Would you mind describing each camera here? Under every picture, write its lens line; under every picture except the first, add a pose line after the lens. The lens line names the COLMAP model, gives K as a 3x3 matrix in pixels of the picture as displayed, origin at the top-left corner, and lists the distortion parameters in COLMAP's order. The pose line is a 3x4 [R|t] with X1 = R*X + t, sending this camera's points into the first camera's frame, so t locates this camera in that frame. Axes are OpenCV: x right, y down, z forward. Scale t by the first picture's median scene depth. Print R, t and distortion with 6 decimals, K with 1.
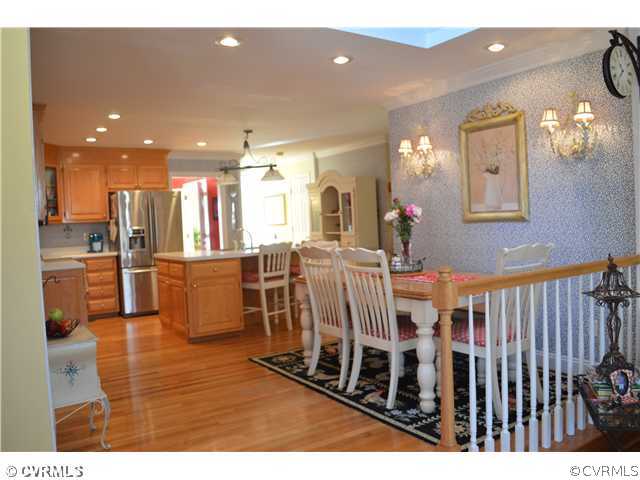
lens RADIAL K [[513.5, 0, 322.3], [0, 513.5, 242.2], [0, 0, 1]] dist [-0.085753, 0.021147]
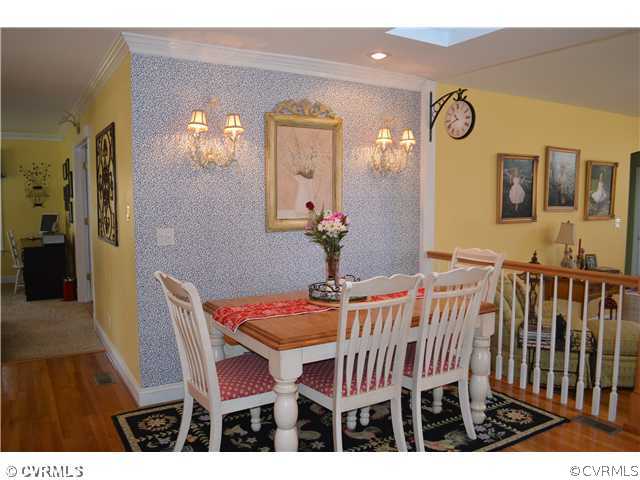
lens RADIAL K [[513.5, 0, 318.5], [0, 513.5, 240.0], [0, 0, 1]] dist [-0.085753, 0.021147]
pose [[0.042466, -0.038134, 0.998370, -0.604028], [0.045453, 0.998310, 0.036198, -0.056673], [-0.998063, 0.043842, 0.044128, 0.968185]]
